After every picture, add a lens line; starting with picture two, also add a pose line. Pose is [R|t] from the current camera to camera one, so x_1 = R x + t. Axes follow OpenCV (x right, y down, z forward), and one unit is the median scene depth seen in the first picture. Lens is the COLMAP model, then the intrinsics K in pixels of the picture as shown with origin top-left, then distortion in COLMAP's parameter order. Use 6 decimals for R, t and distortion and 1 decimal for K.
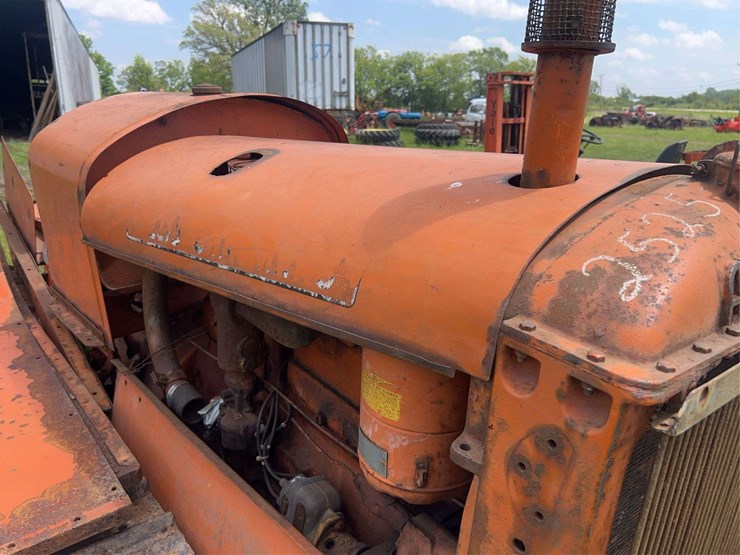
lens RADIAL K [[592.2, 0, 376.4], [0, 592.2, 276.7], [0, 0, 1]] dist [0.007006, 0.005238]
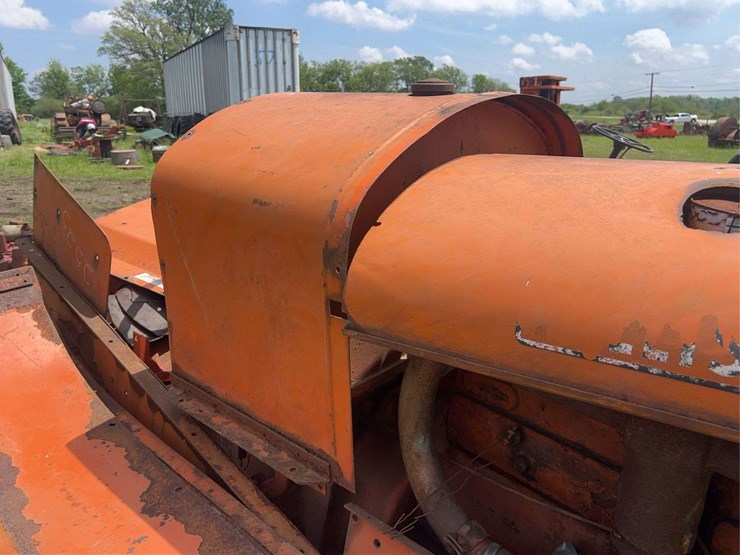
lens RADIAL K [[589.5, 0, 369.8], [0, 589.5, 270.4], [0, 0, 1]] dist [0.021779, -0.010823]
pose [[0.993604, -0.030761, 0.108653, -0.037838], [0.033072, 0.999262, -0.019531, -0.007782], [-0.107972, 0.022999, 0.993888, 0.028307]]
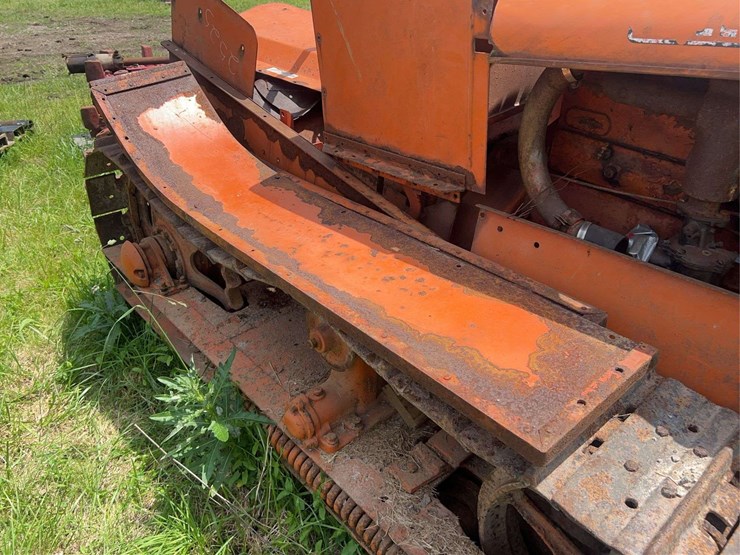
lens RADIAL K [[588.7, 0, 373.3], [0, 588.7, 273.4], [0, 0, 1]] dist [0.050417, -0.064202]
pose [[0.997705, -0.063614, 0.023214, -0.049336], [0.056532, 0.971164, 0.231612, 0.002074], [-0.037279, -0.229768, 0.972531, 0.009776]]
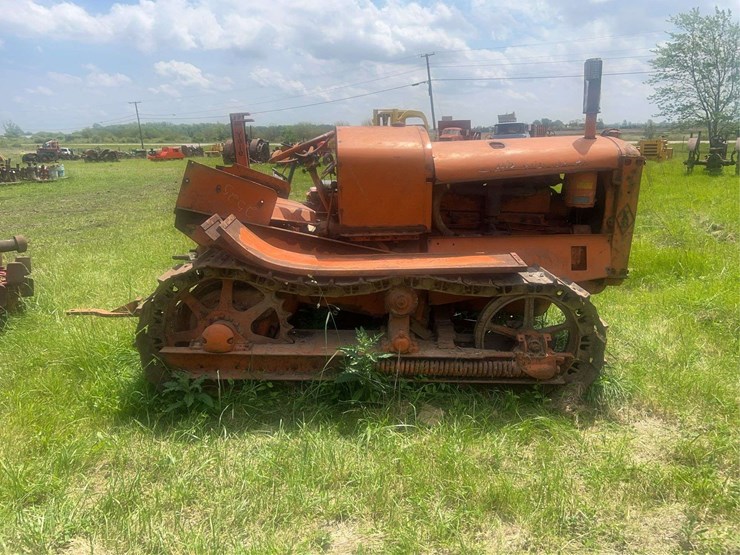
lens RADIAL K [[585.2, 0, 374.1], [0, 585.2, 276.4], [0, 0, 1]] dist [0.037933, -0.057791]
pose [[0.599811, -0.213398, 0.771160, -0.188880], [0.255140, 0.964479, 0.068445, 0.006054], [-0.758373, 0.155700, 0.632952, -0.021905]]
